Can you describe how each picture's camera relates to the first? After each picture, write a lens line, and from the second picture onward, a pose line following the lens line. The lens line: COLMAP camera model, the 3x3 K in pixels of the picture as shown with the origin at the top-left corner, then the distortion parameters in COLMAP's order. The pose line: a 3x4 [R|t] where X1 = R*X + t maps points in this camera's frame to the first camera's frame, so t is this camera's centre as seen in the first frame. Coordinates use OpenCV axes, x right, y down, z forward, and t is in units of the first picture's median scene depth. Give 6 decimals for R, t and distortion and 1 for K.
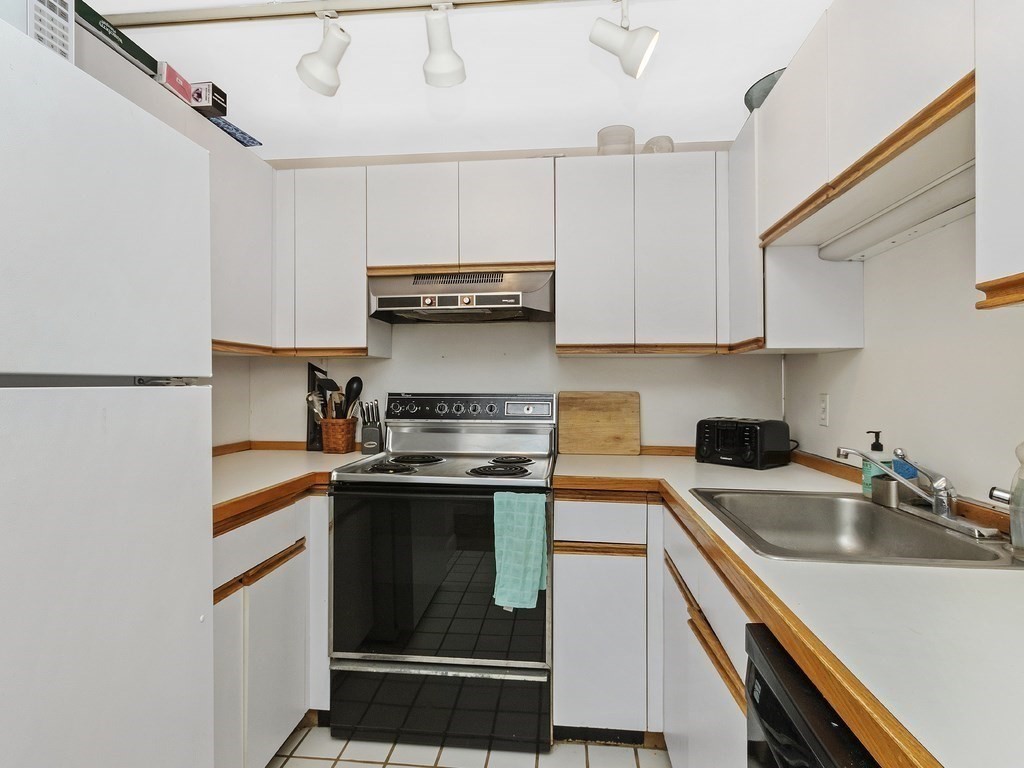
lens RADIAL K [[532.9, 0, 517.0], [0, 532.9, 377.2], [0, 0, 1]] dist [-0.002261, 0.000167]
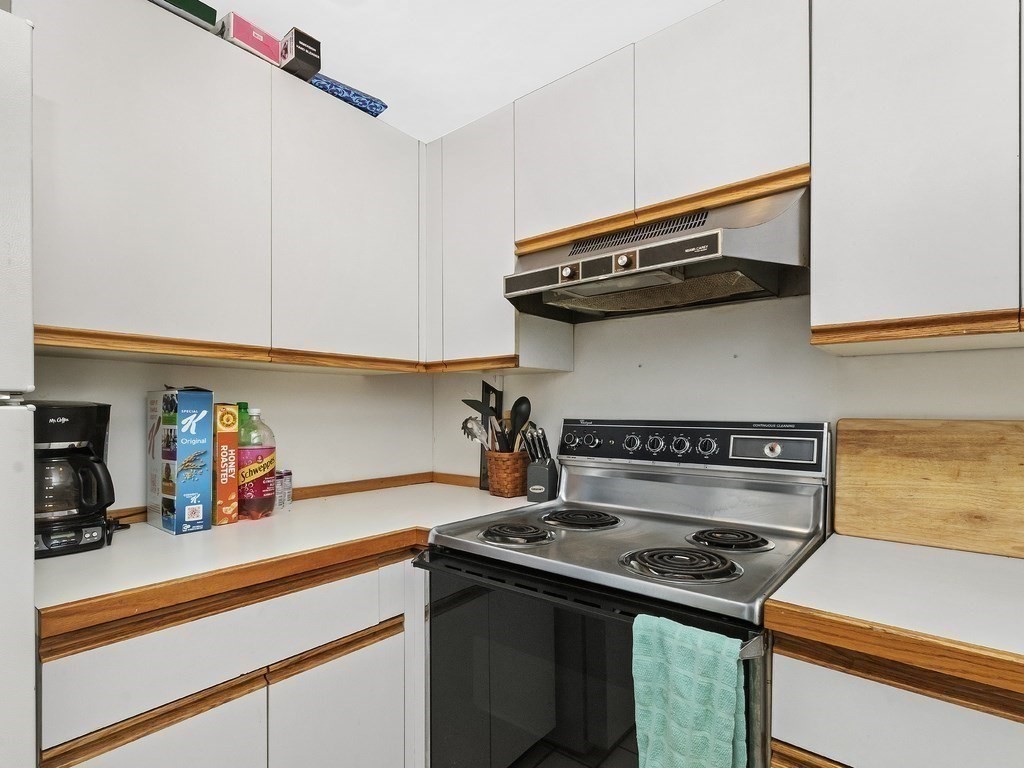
lens RADIAL K [[530.4, 0, 520.1], [0, 530.4, 409.0], [0, 0, 1]] dist [0.001056, 0.001593]
pose [[0.838868, -0.002327, -0.544331, 0.118744], [0.009439, 0.999903, 0.010273, 0.009464], [0.544254, -0.013756, 0.838808, 0.430135]]
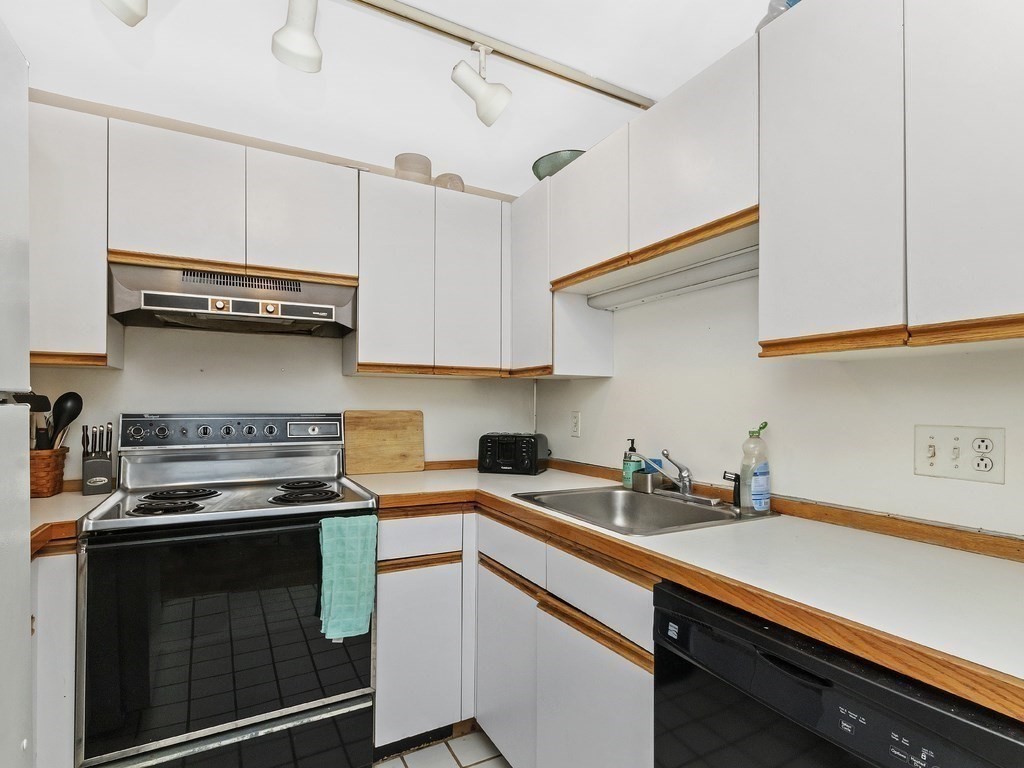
lens RADIAL K [[525.2, 0, 514.0], [0, 525.2, 399.3], [0, 0, 1]] dist [0.002091, 0.000767]
pose [[0.825219, 0.007186, 0.564767, -0.240430], [-0.010566, 0.999940, 0.002715, -0.000019], [-0.564714, -0.008207, 0.825246, 0.046743]]
